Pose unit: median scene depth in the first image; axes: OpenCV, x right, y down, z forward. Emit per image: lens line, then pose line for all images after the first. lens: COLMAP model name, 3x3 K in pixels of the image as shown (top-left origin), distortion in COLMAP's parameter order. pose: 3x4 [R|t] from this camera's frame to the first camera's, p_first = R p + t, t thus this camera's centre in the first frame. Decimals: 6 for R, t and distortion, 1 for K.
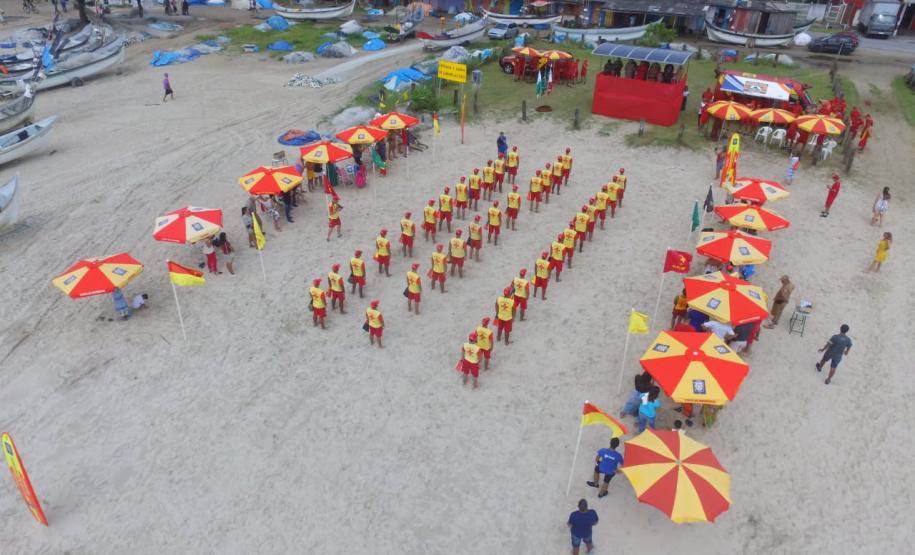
lens RADIAL K [[616.6, 0, 457.7], [0, 616.6, 281.5], [0, 0, 1]] dist [-0.005185, 0.005849]
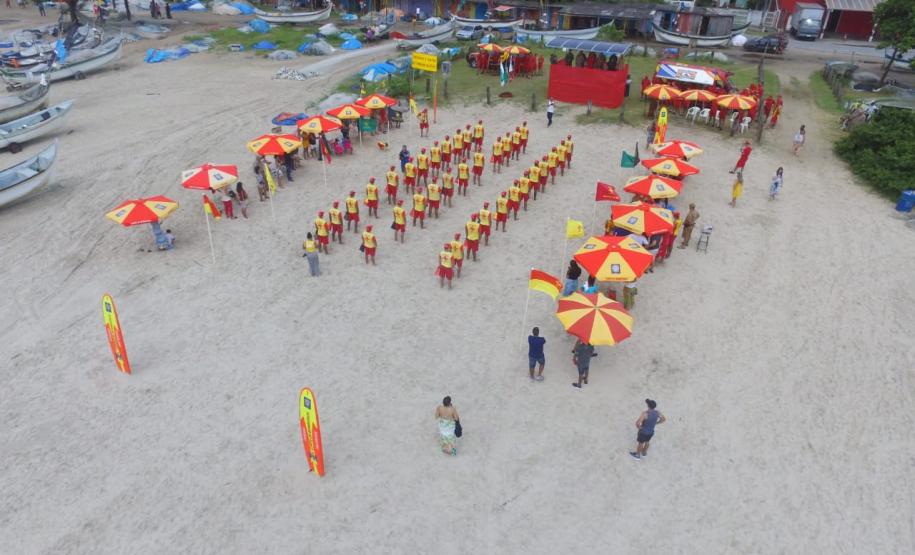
lens RADIAL K [[616.6, 0, 457.7], [0, 616.6, 281.5], [0, 0, 1]] dist [-0.005185, 0.005849]
pose [[0.998852, -0.017977, 0.044410, -0.008922], [0.018752, 0.999678, -0.017108, 0.127803], [-0.044088, 0.017921, 0.998867, -0.198689]]
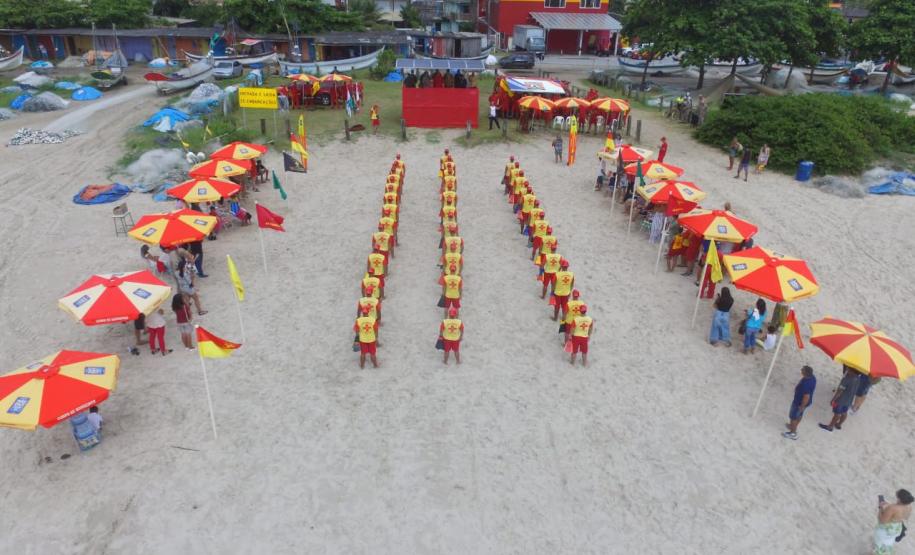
lens RADIAL K [[616.6, 0, 457.7], [0, 616.6, 281.5], [0, 0, 1]] dist [-0.005185, 0.005849]
pose [[0.841363, -0.235736, 0.486351, -0.401413], [0.273761, 0.961769, -0.007419, 0.002553], [-0.466009, 0.139386, 0.873732, 0.179271]]
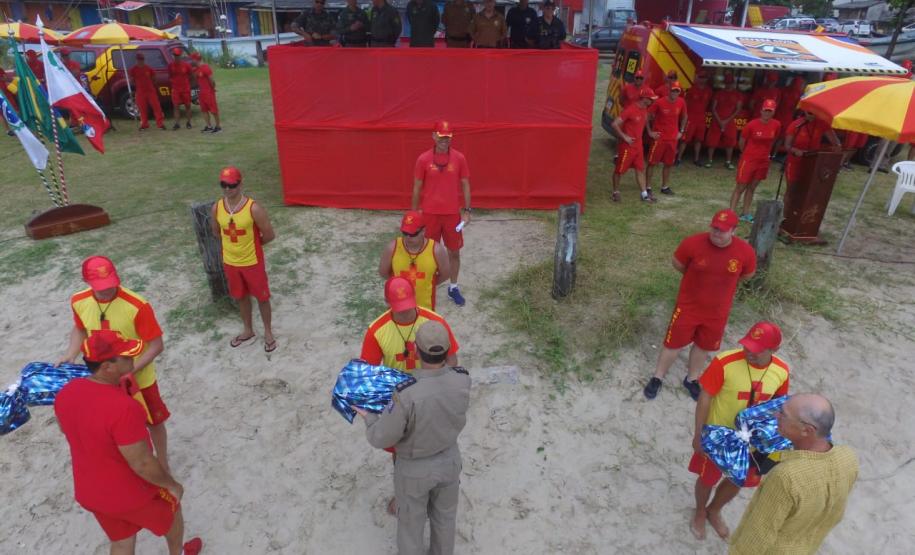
lens RADIAL K [[616.6, 0, 457.7], [0, 616.6, 281.5], [0, 0, 1]] dist [-0.005185, 0.005849]
pose [[0.871657, -0.217240, 0.439341, 0.251776], [0.259427, 0.965033, -0.037528, -0.337068], [-0.415827, 0.146688, 0.897536, 1.170934]]
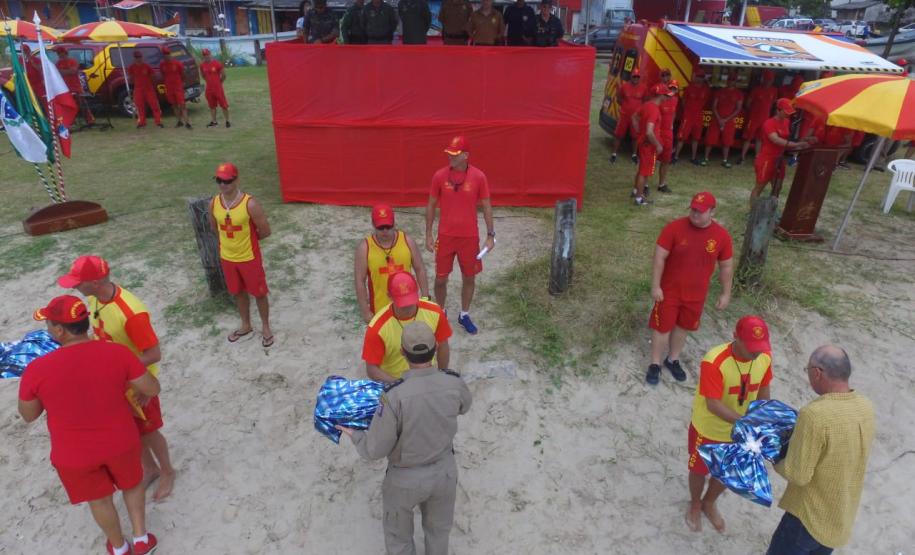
lens RADIAL K [[616.6, 0, 457.7], [0, 616.6, 281.5], [0, 0, 1]] dist [-0.005185, 0.005849]
pose [[0.870487, -0.216428, 0.442053, 0.251142], [0.258696, 0.965256, -0.036836, -0.335047], [-0.418722, 0.146422, 0.896232, 1.170142]]
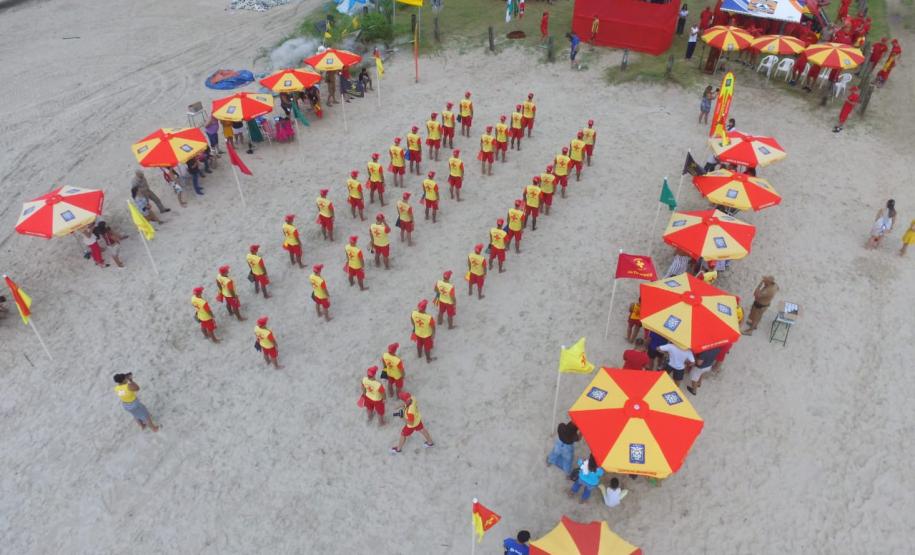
lens RADIAL K [[616.6, 0, 457.7], [0, 616.6, 281.5], [0, 0, 1]] dist [-0.005185, 0.005849]
pose [[0.999778, -0.013707, -0.015989, 0.105025], [0.015858, 0.989562, 0.143235, -0.098316], [0.013859, -0.143457, 0.989560, 0.144832]]
